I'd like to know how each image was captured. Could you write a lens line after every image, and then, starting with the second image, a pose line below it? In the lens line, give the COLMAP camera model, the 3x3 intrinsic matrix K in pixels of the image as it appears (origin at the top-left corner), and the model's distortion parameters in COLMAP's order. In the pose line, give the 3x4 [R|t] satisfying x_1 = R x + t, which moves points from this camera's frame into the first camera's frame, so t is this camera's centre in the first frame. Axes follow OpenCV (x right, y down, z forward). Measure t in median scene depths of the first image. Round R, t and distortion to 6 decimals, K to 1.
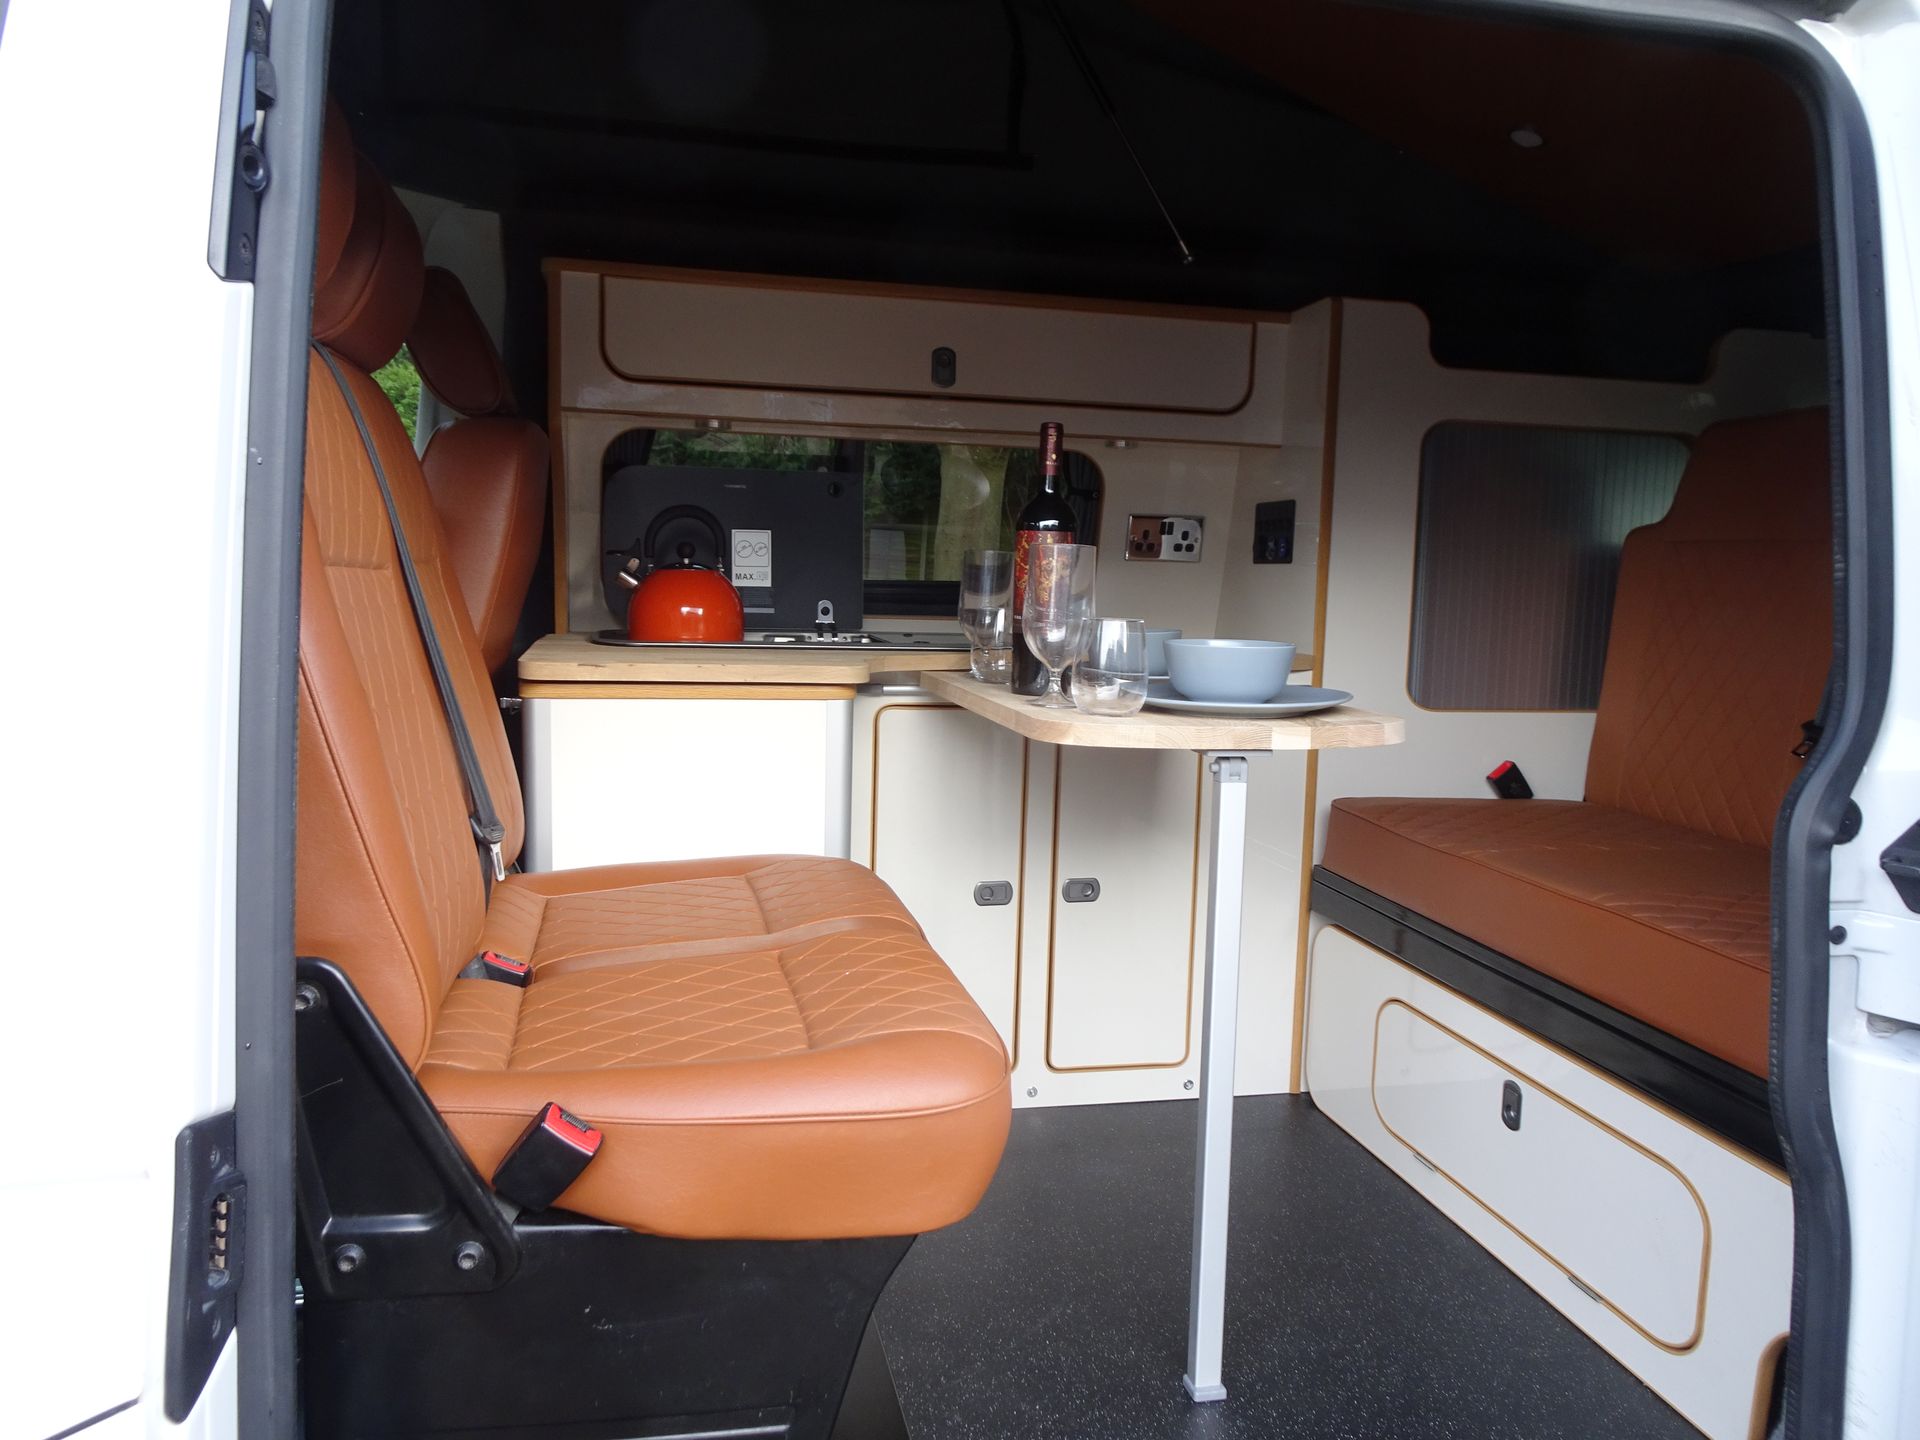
lens RADIAL K [[1371.5, 0, 960.3], [0, 1371.5, 716.1], [0, 0, 1]] dist [0.015435, -0.011758]
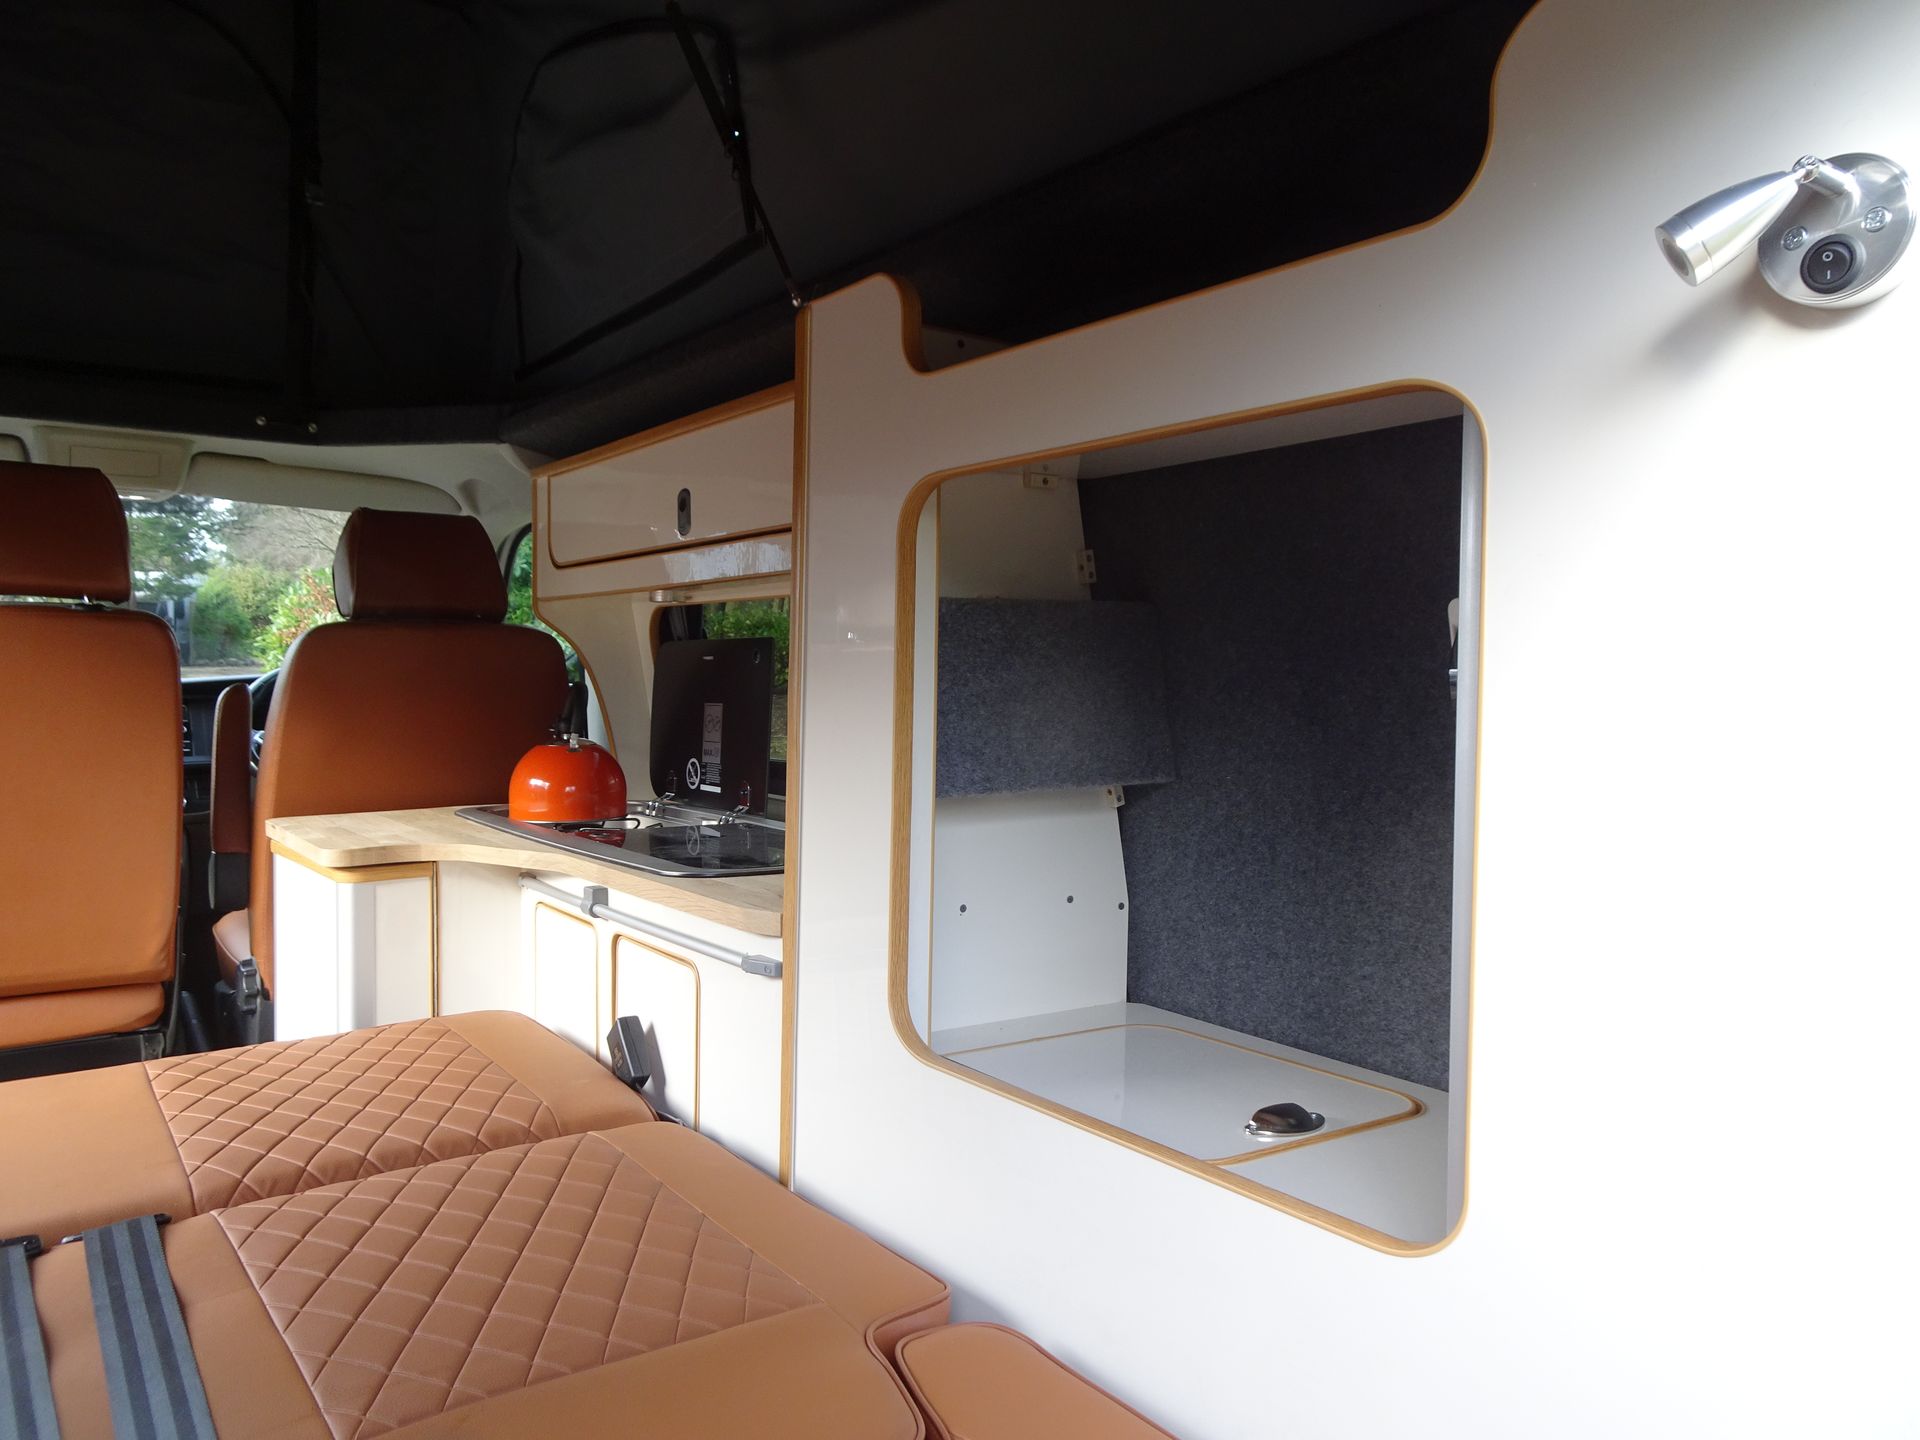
lens RADIAL K [[1371.5, 0, 960.9], [0, 1371.5, 715.2], [0, 0, 1]] dist [0.015435, -0.011758]
pose [[0.386080, -0.000577, -0.922465, 0.838146], [-0.105391, 0.993424, -0.044731, -0.110537], [0.916425, 0.114489, 0.383481, 0.852064]]
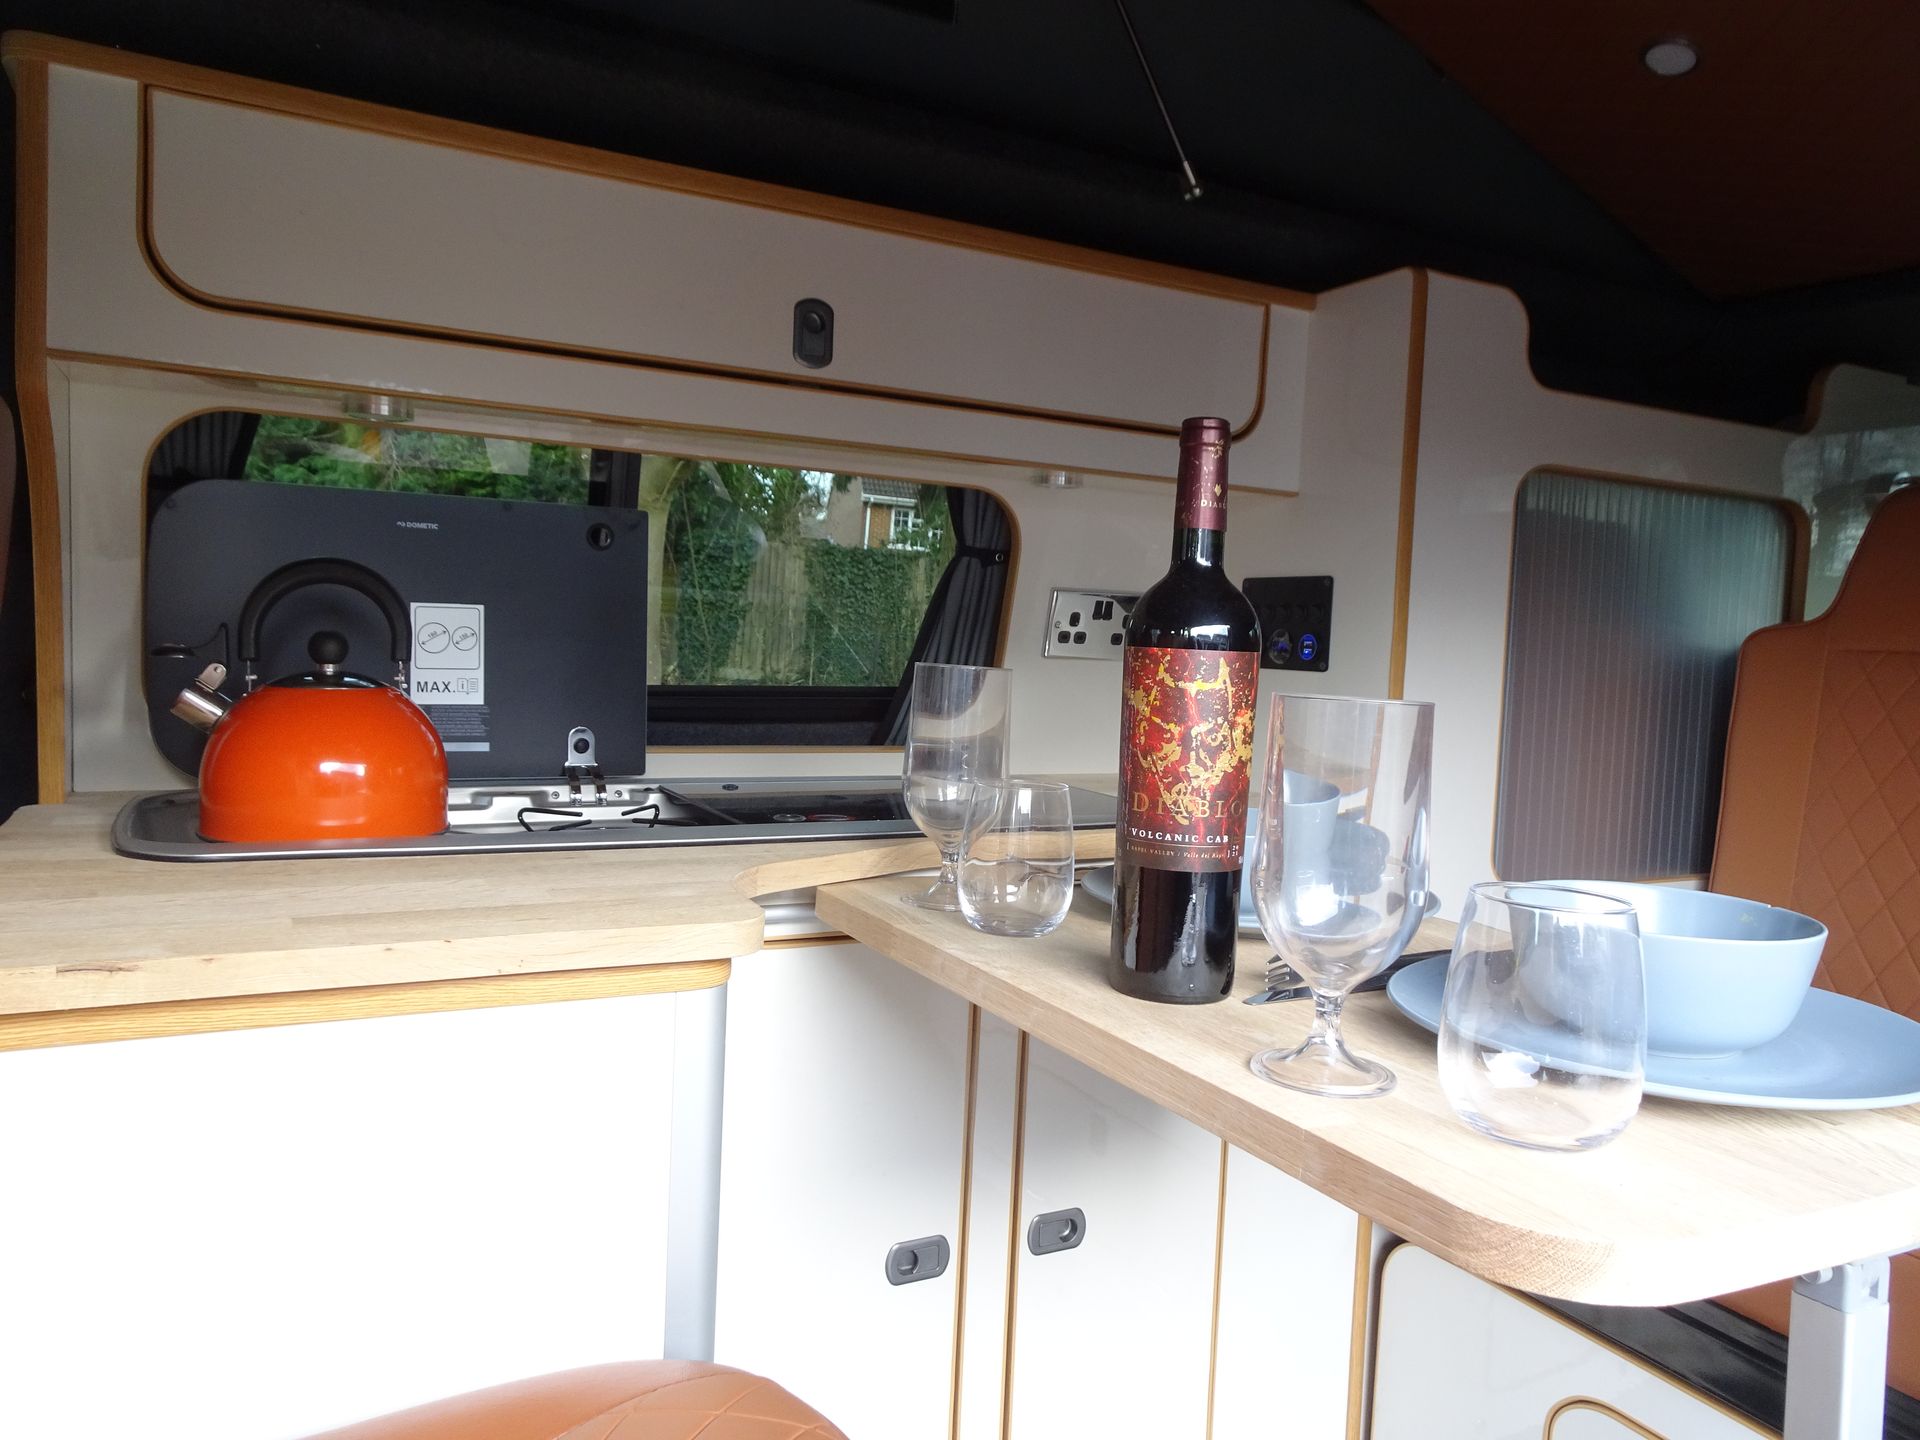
lens RADIAL K [[1371.5, 0, 961.4], [0, 1371.5, 717.0], [0, 0, 1]] dist [0.015435, -0.011758]
pose [[0.963803, -0.002603, 0.266603, -0.106926], [0.011654, 0.999408, -0.032374, -0.073993], [-0.266361, 0.034309, 0.963262, 0.436714]]
